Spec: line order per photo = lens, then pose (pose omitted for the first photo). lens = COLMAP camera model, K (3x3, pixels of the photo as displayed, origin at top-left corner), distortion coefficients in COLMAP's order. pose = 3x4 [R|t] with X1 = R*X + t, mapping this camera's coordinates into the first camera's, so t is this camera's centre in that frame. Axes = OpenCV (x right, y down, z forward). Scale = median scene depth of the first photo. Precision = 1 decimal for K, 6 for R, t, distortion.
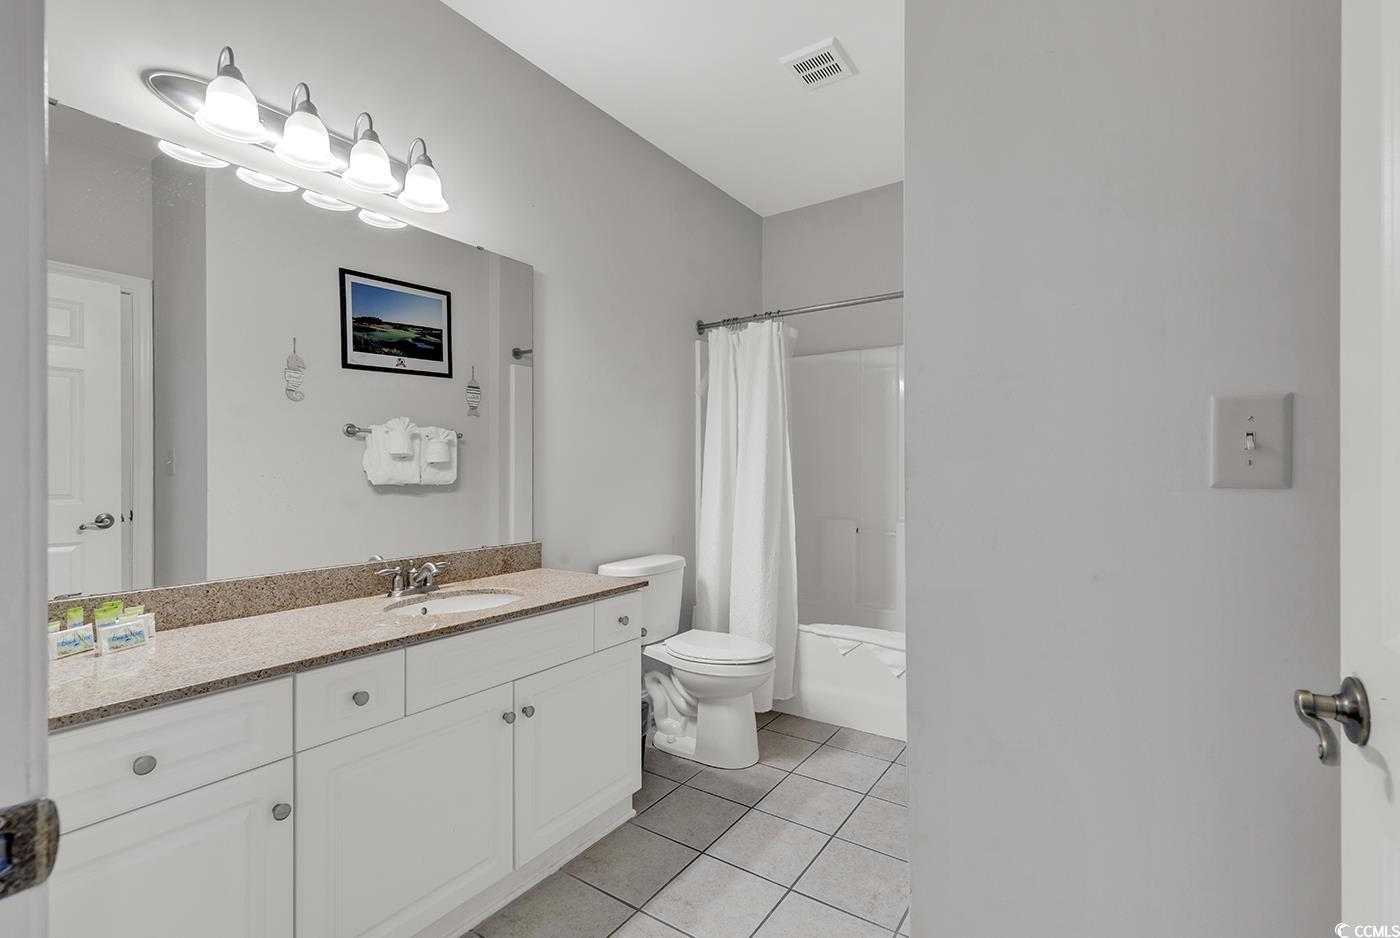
lens RADIAL K [[644.2, 0, 707.4], [0, 644.2, 477.5], [0, 0, 1]] dist [0.008546, 0.000056]
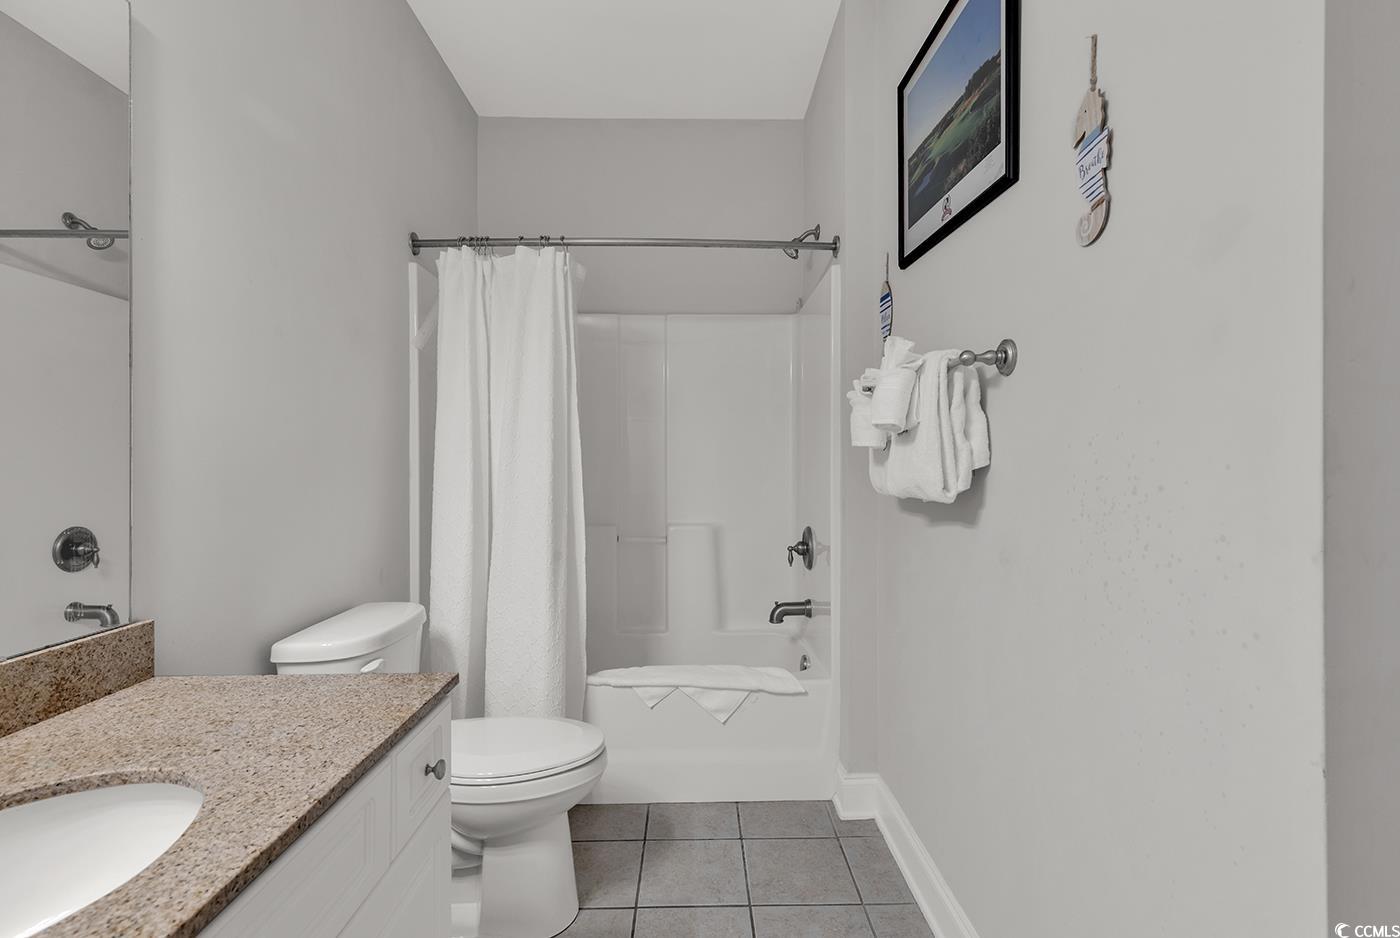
lens RADIAL K [[644.2, 0, 700.1], [0, 644.2, 467.7], [0, 0, 1]] dist [0.008546, 0.000056]
pose [[0.813516, -0.000989, 0.581542, -0.177793], [0.003270, 0.999991, -0.002874, -0.004028], [-0.581534, 0.004240, 0.813511, 0.341026]]
